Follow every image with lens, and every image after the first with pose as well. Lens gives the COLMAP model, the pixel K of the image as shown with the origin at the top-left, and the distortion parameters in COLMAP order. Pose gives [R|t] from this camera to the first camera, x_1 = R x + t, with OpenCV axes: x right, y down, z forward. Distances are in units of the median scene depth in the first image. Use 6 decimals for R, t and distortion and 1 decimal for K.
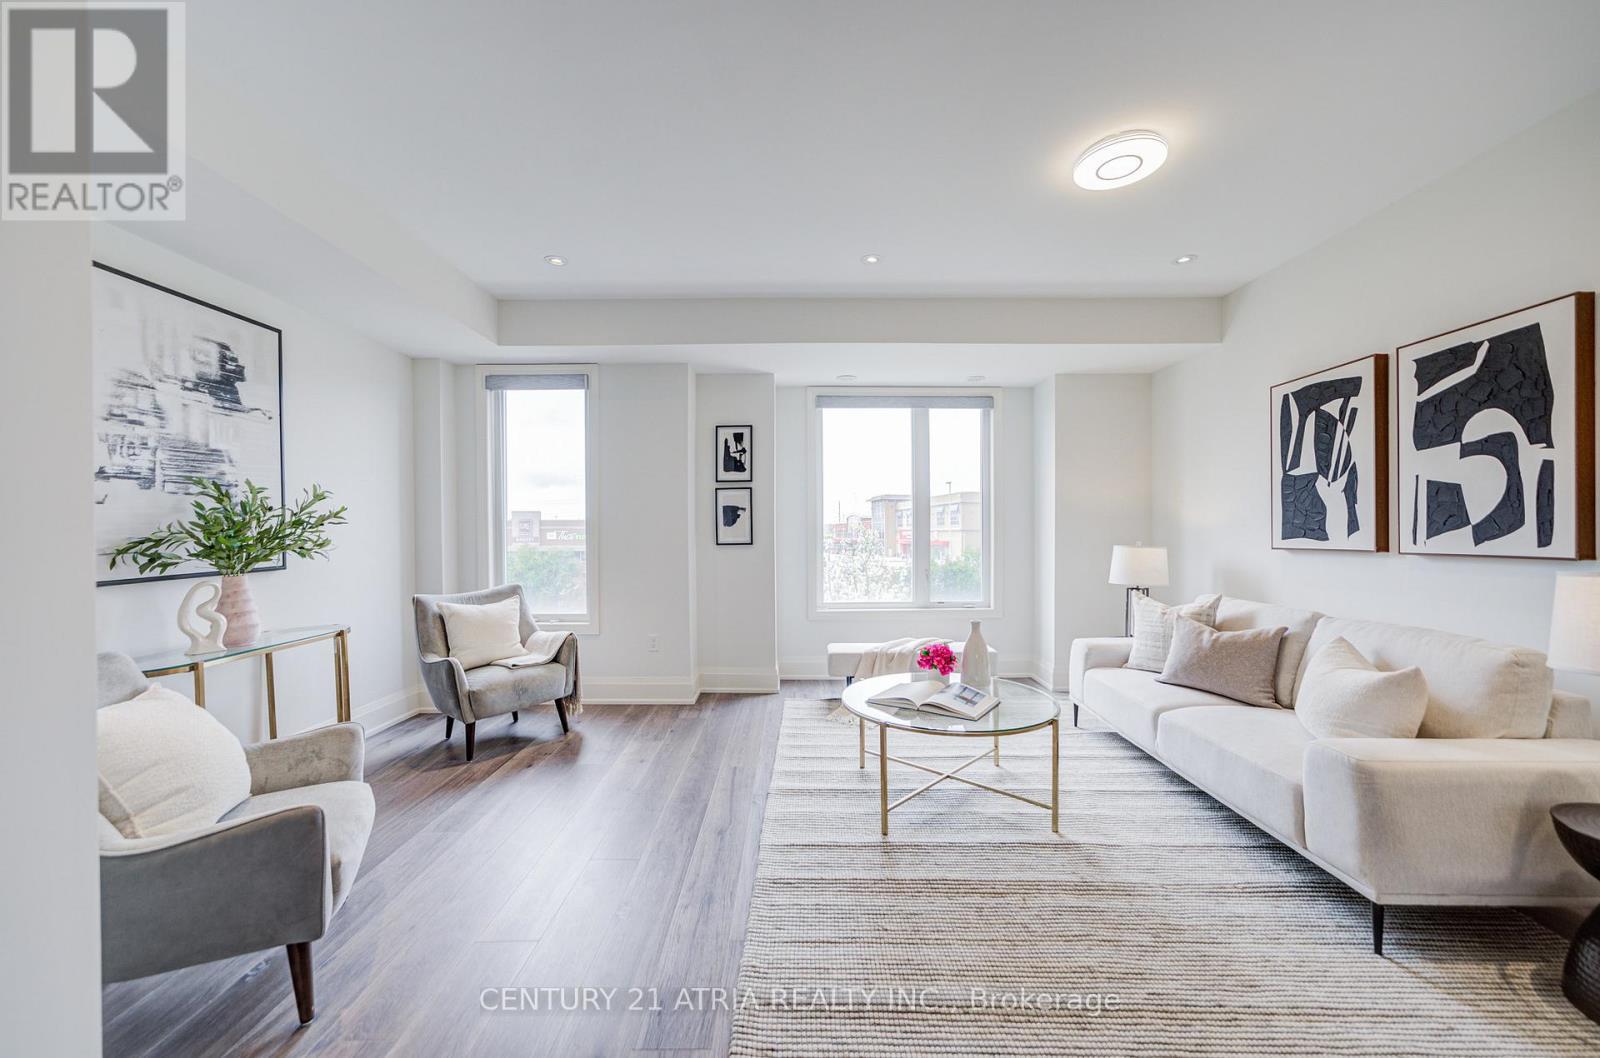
lens RADIAL K [[645.6, 0, 760.0], [0, 645.6, 533.7], [0, 0, 1]] dist [-0.008269, 0.000781]
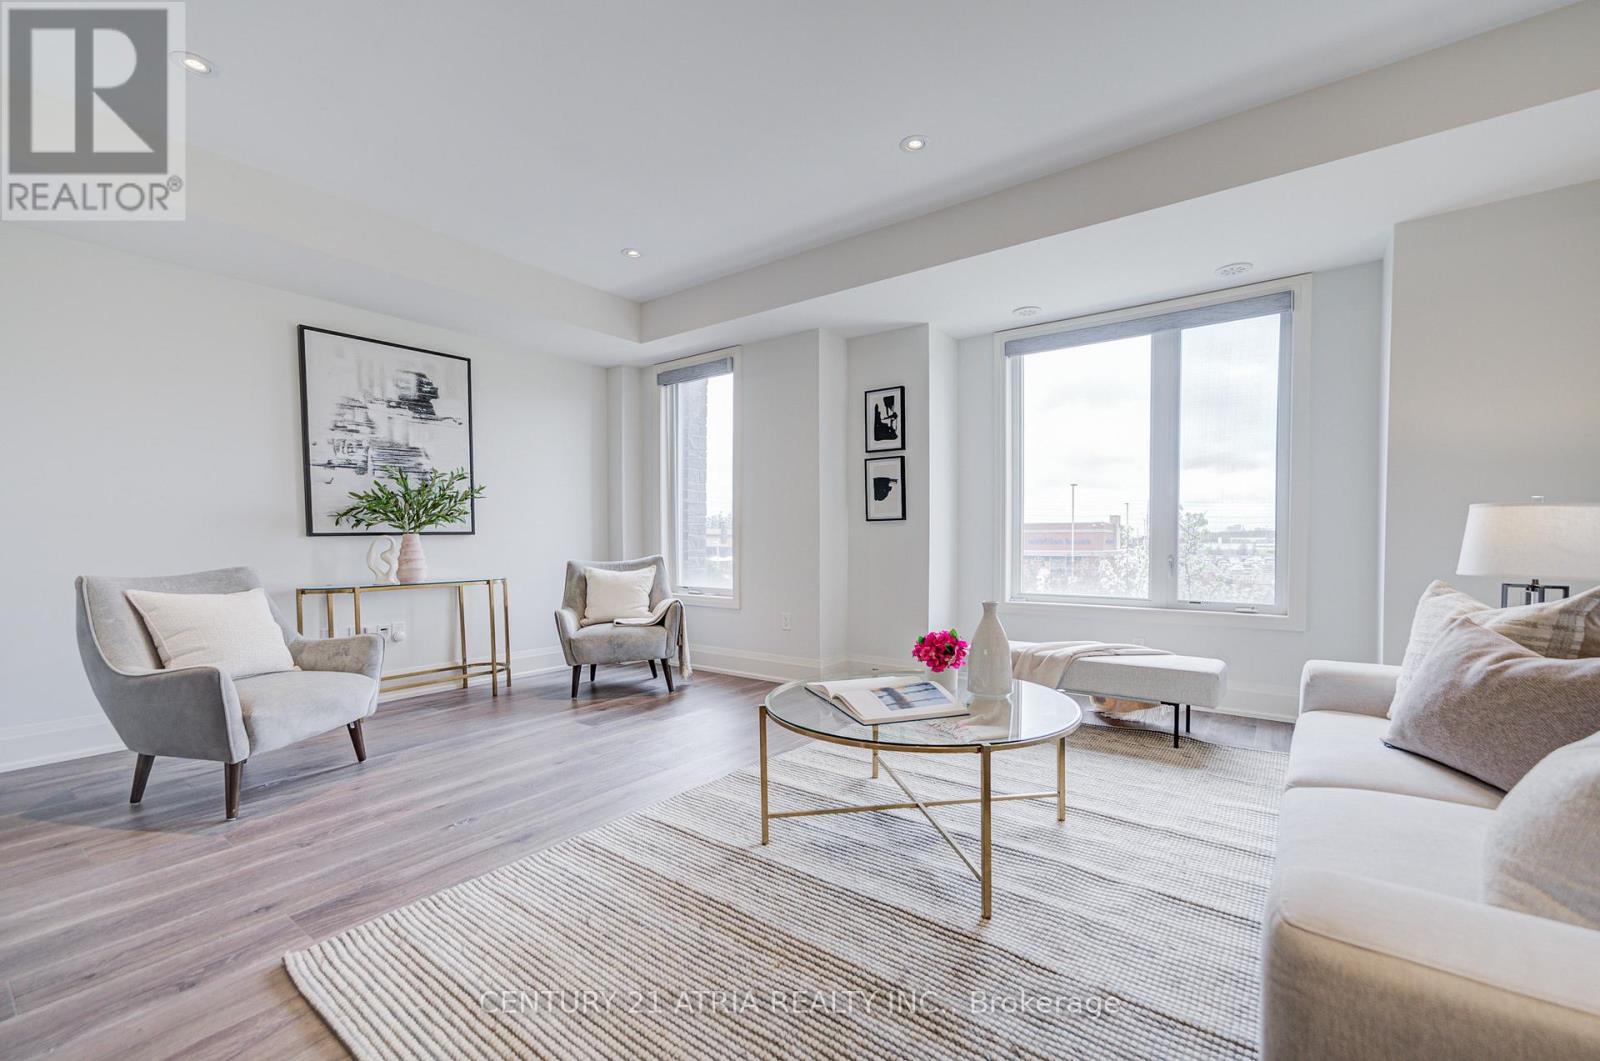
lens RADIAL K [[640.9, 0, 790.9], [0, 640.9, 545.1], [0, 0, 1]] dist [-0.007294, 0.001972]
pose [[0.799294, 0.001609, -0.600938, 0.616898], [0.000527, 0.999994, 0.003379, 0.074664], [0.600940, -0.003018, 0.799288, 0.326124]]
